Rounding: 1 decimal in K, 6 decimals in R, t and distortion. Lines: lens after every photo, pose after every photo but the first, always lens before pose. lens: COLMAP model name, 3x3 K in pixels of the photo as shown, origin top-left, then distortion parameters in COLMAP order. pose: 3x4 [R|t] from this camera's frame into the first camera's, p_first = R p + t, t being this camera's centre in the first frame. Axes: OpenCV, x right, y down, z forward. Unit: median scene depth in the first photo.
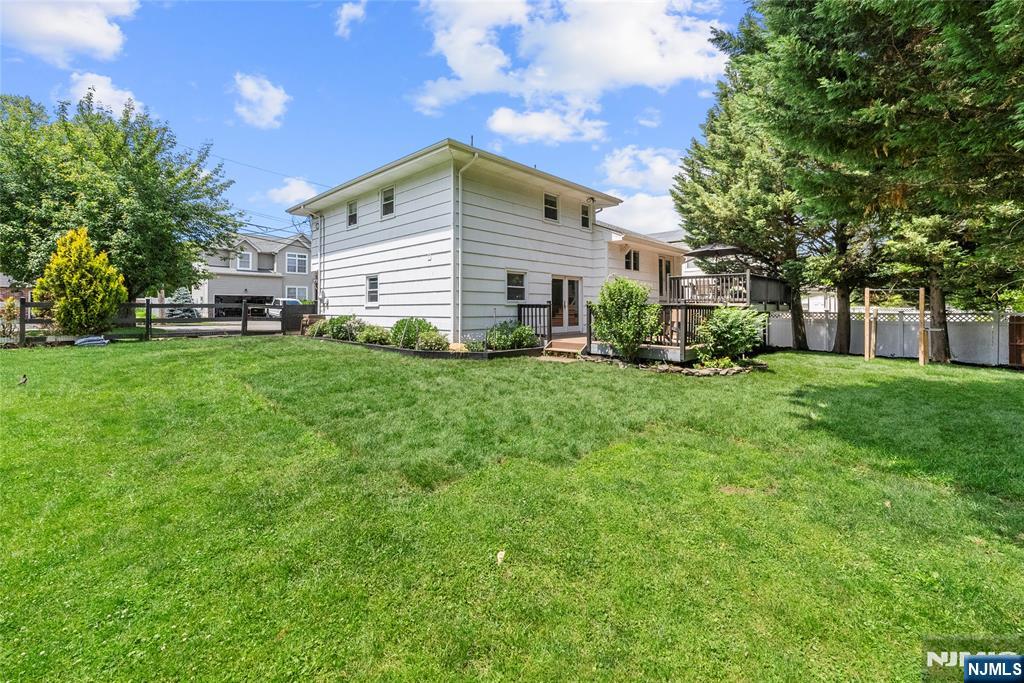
lens RADIAL K [[426.9, 0, 519.6], [0, 426.9, 306.9], [0, 0, 1]] dist [-0.003624, -0.000347]
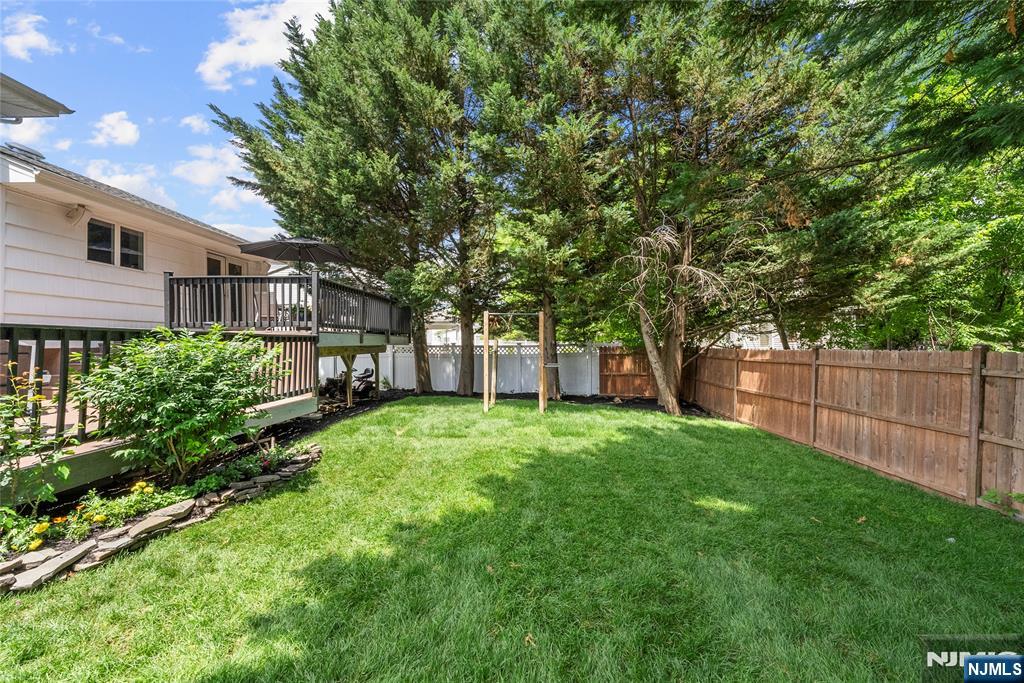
lens RADIAL K [[426.9, 0, 512.3], [0, 426.9, 343.9], [0, 0, 1]] dist [-0.003624, -0.000347]
pose [[0.750164, -0.009325, 0.661186, 0.296866], [0.006908, 0.999957, 0.006265, 0.005784], [-0.661216, -0.000132, 0.750196, 0.341110]]
